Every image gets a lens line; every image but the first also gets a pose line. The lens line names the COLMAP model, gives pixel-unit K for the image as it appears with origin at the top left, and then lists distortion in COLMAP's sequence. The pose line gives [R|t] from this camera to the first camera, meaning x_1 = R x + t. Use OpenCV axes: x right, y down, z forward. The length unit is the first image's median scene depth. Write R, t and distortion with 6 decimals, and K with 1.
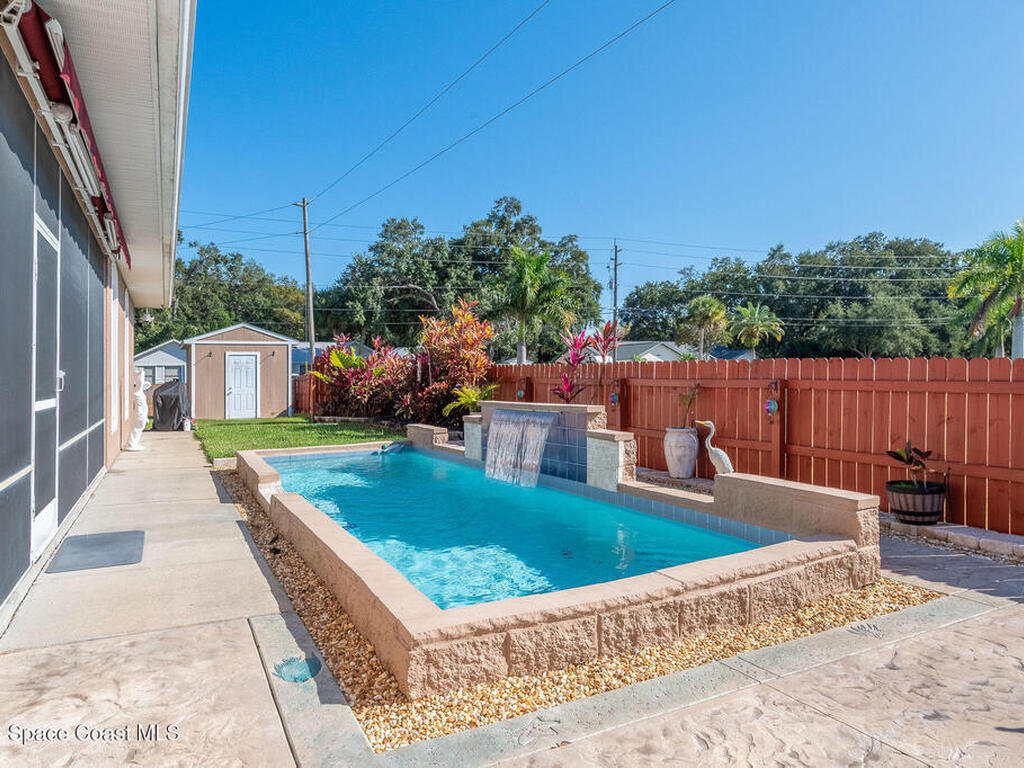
lens RADIAL K [[644.3, 0, 517.8], [0, 644.3, 376.6], [0, 0, 1]] dist [0.001021, 0.002566]
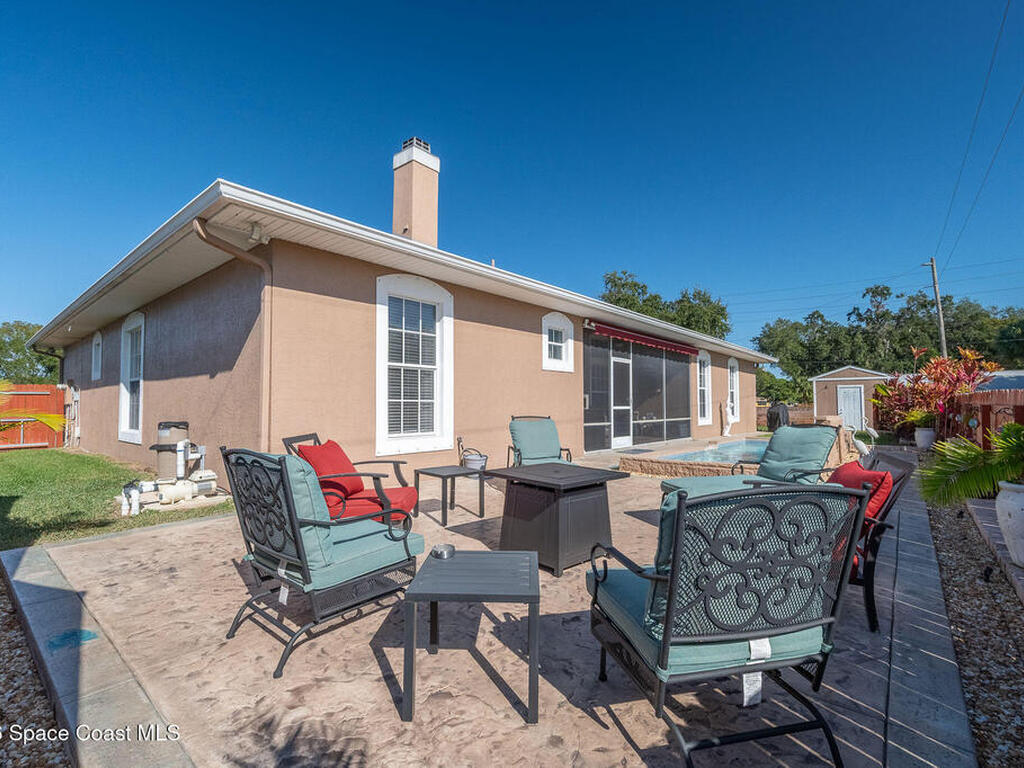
lens RADIAL K [[469.9, 0, 520.6], [0, 469.9, 385.1], [0, 0, 1]] dist [-0.000132, -0.000664]
pose [[0.379797, -0.027989, -0.924646, 0.088888], [-0.005311, 0.999460, -0.032436, -0.000115], [0.925054, 0.017230, 0.379444, -0.031832]]
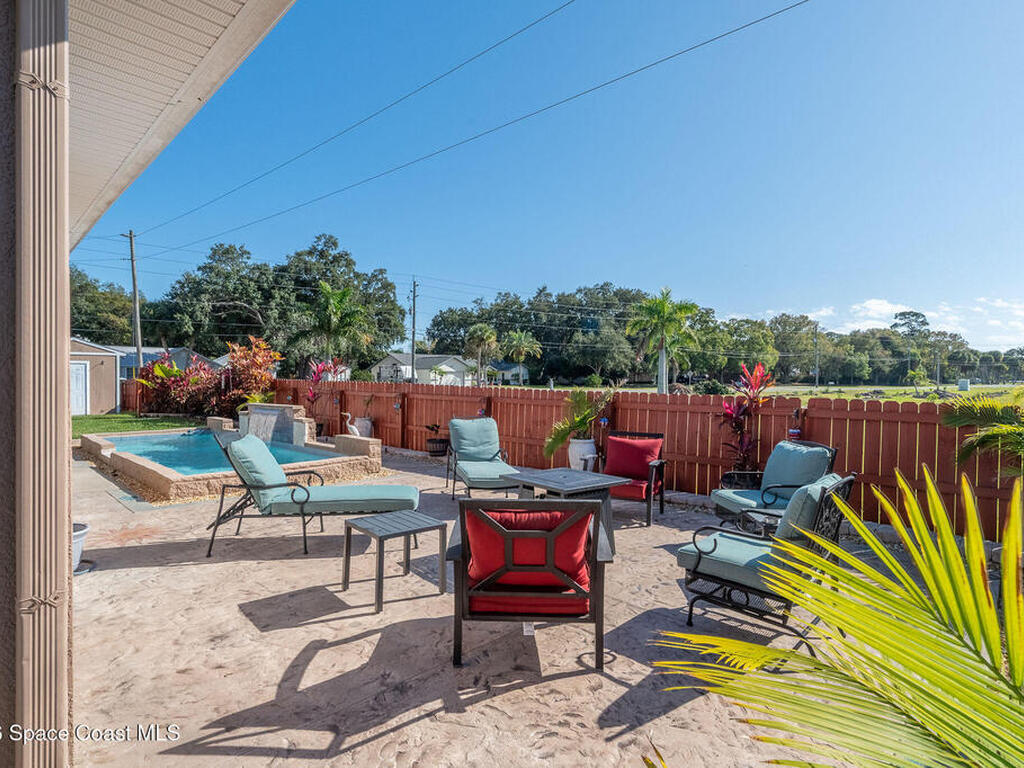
lens RADIAL K [[524.2, 0, 510.1], [0, 524.2, 395.9], [0, 0, 1]] dist [-0.000608, -0.000761]
pose [[0.953712, 0.007507, 0.300627, 0.020854], [-0.015707, 0.999567, 0.024870, -0.003073], [-0.300310, -0.028440, 0.953418, -0.062488]]
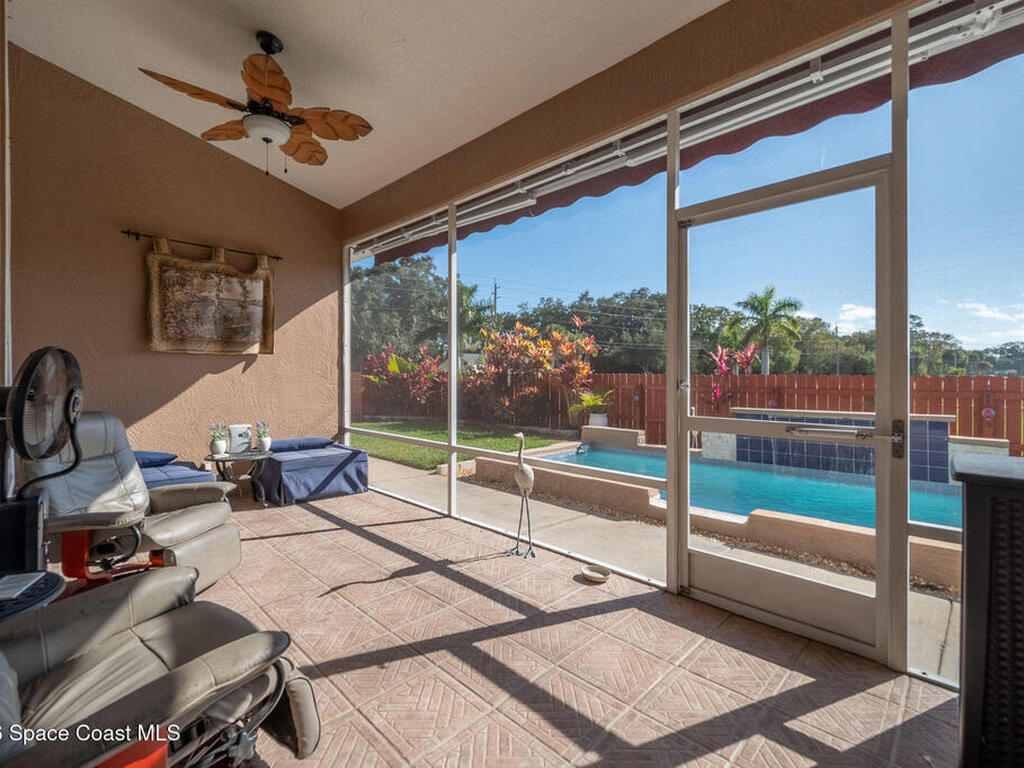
lens RADIAL K [[469.9, 0, 529.2], [0, 469.9, 375.9], [0, 0, 1]] dist [-0.000132, -0.000664]
pose [[0.954828, 0.014898, 0.296787, -0.071379], [-0.012813, 0.999878, -0.008967, -0.000688], [-0.296884, 0.004759, 0.954902, 0.034300]]
